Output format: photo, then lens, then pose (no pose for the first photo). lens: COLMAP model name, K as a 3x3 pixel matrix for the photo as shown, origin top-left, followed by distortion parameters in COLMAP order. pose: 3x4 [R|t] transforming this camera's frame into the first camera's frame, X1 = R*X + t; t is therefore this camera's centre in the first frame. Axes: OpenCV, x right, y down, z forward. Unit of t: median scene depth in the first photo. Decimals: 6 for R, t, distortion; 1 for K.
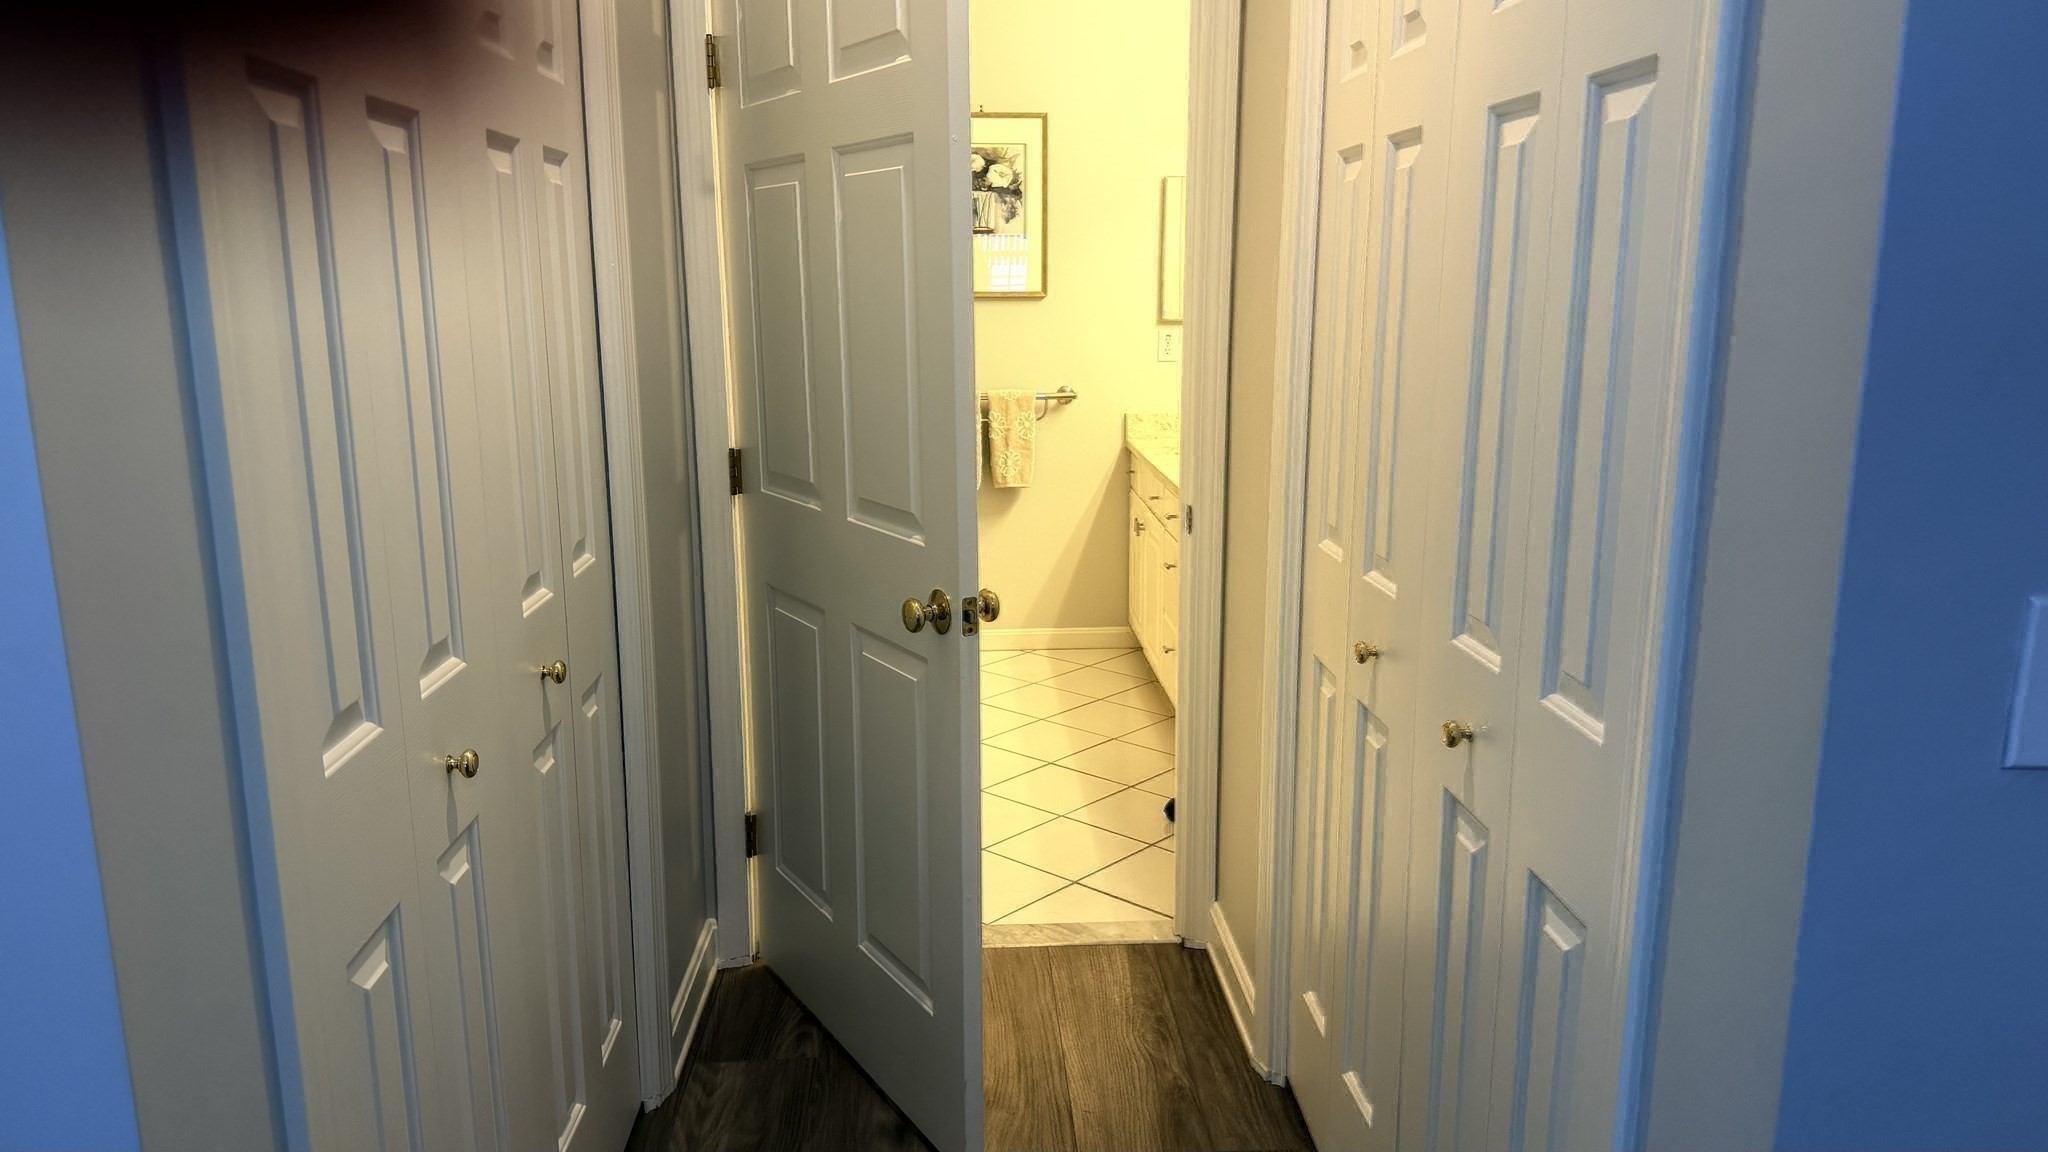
lens RADIAL K [[1393.3, 0, 1024.0], [0, 1393.3, 576.0], [0, 0, 1]] dist [0.004635, 0.000850]
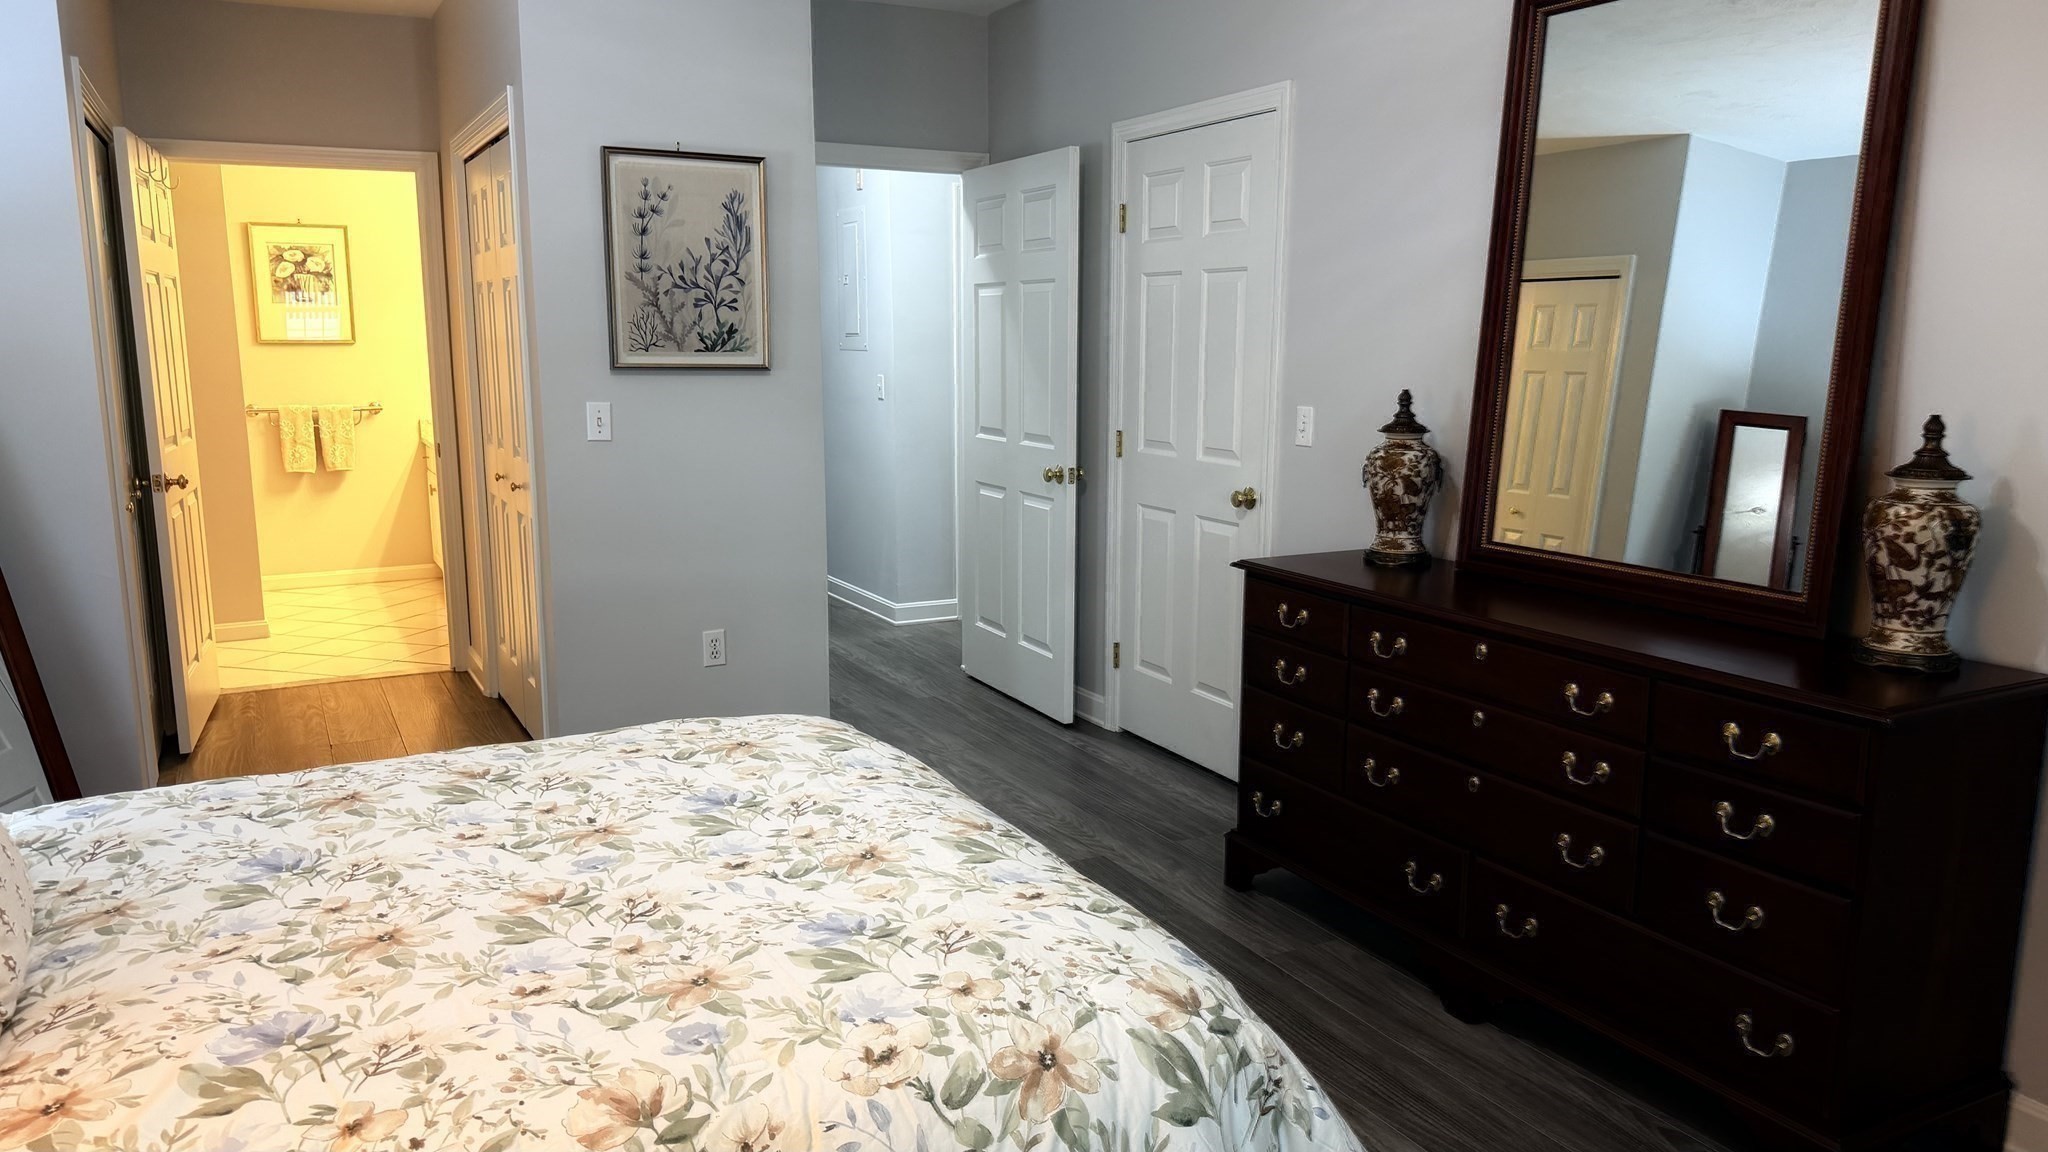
lens RADIAL K [[1393.3, 0, 1024.0], [0, 1393.3, 576.0], [0, 0, 1]] dist [0.004635, 0.000850]
pose [[0.898295, -0.069156, 0.433917, -0.006739], [0.082954, 0.996470, -0.012917, 0.133024], [-0.431492, 0.047599, 0.900860, -0.676780]]
